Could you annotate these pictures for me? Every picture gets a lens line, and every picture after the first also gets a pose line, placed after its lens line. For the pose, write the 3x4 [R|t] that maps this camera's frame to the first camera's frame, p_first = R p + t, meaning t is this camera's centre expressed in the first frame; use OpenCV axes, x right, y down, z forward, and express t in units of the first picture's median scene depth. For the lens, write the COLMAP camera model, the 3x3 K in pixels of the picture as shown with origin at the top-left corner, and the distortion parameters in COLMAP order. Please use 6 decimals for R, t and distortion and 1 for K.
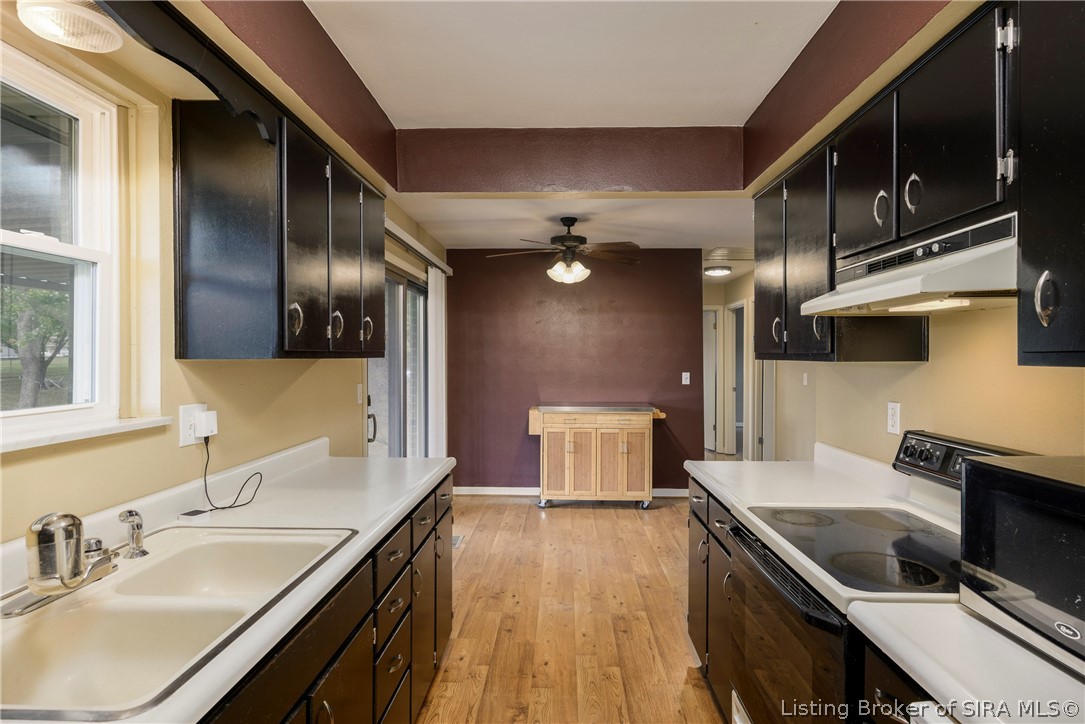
lens RADIAL K [[545.4, 0, 542.9], [0, 545.4, 360.5], [0, 0, 1]] dist [-0.001134, 0.000271]
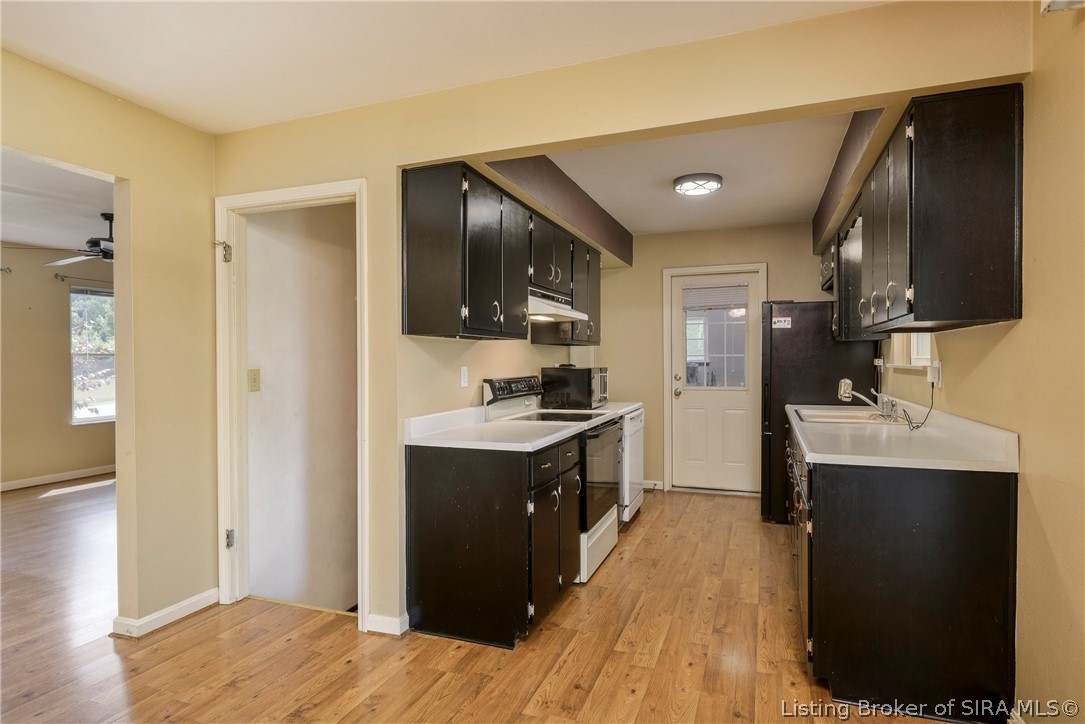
lens RADIAL K [[584.7, 0, 543.2], [0, 584.7, 362.0], [0, 0, 1]] dist [-0.003367, -0.001904]
pose [[-0.947502, -0.000555, 0.319751, -0.072826], [0.003019, 0.999938, 0.010680, 0.038511], [-0.319737, 0.011085, -0.947441, 2.002623]]
